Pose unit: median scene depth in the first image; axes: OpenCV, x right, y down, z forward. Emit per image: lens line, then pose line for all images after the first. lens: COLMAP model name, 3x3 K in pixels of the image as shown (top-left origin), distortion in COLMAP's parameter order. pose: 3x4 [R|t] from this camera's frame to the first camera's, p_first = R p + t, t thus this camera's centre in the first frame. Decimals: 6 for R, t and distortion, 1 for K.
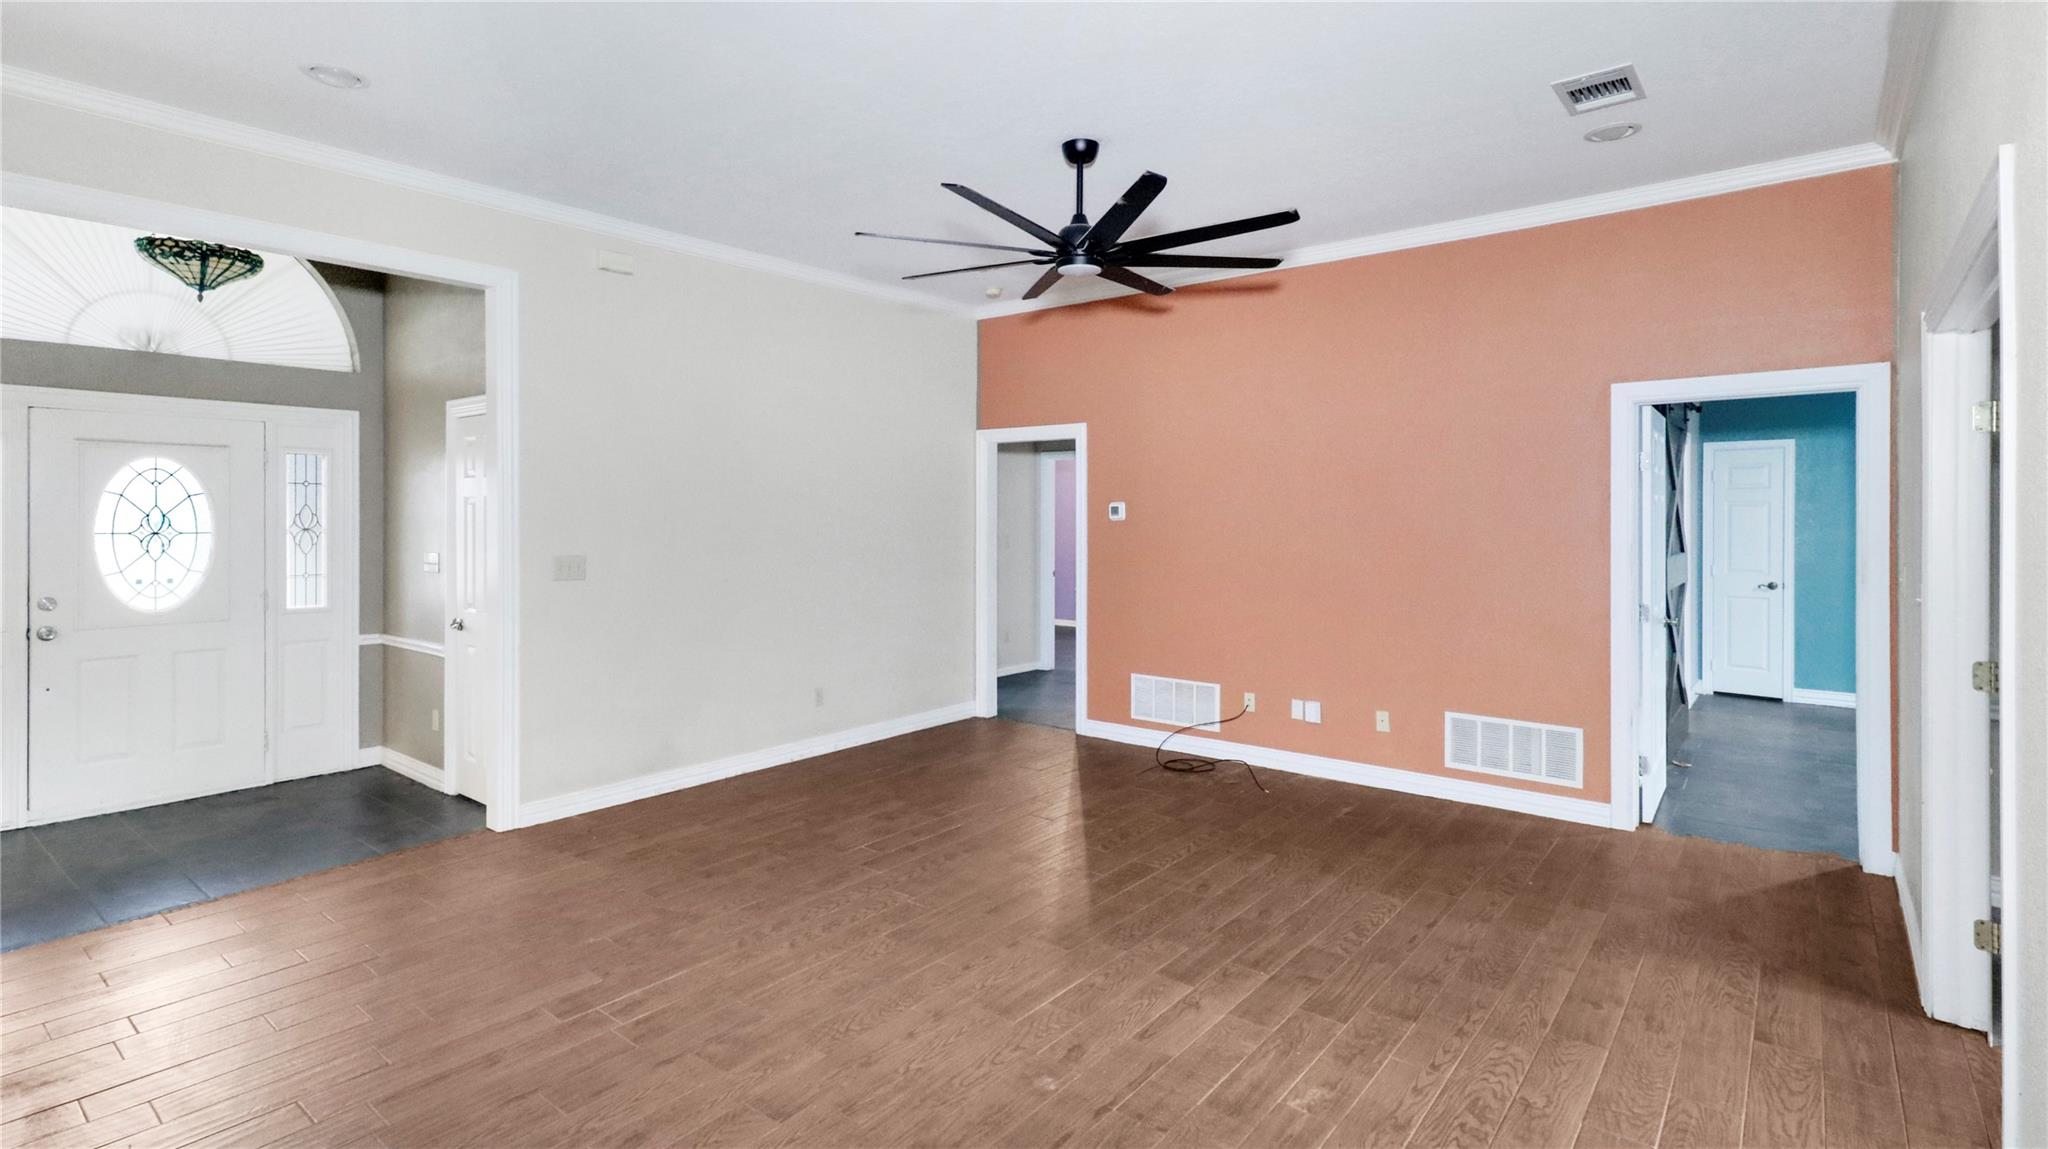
lens RADIAL K [[957.1, 0, 1036.7], [0, 957.1, 535.9], [0, 0, 1]] dist [0.018291, 0.000305]
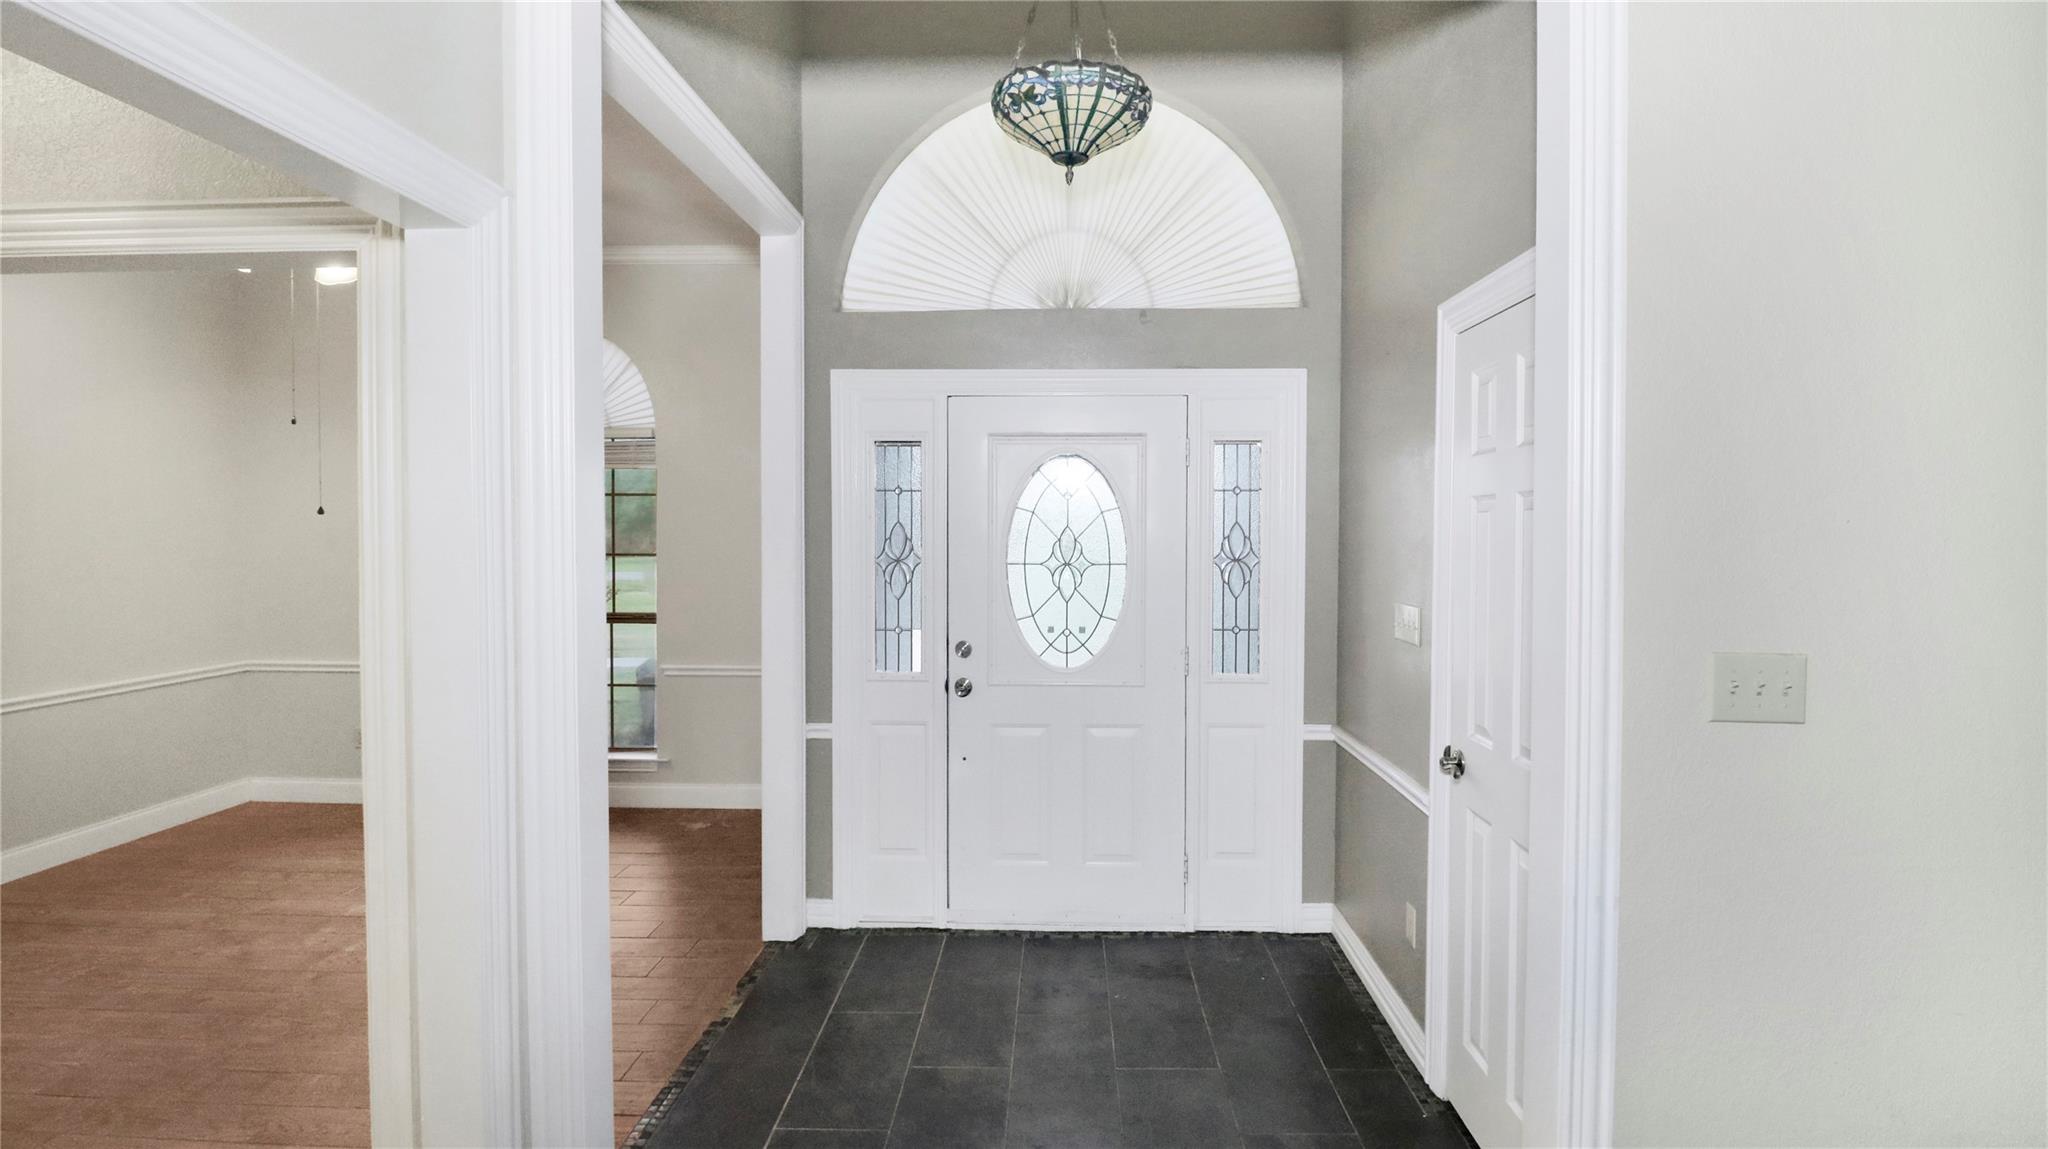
lens RADIAL K [[957.1, 0, 1036.7], [0, 957.1, 535.9], [0, 0, 1]] dist [0.018291, 0.000305]
pose [[0.600277, 0.017630, -0.799598, -0.343485], [-0.017167, 0.999811, 0.009156, -0.028690], [0.799608, 0.008231, 0.600466, 0.541287]]
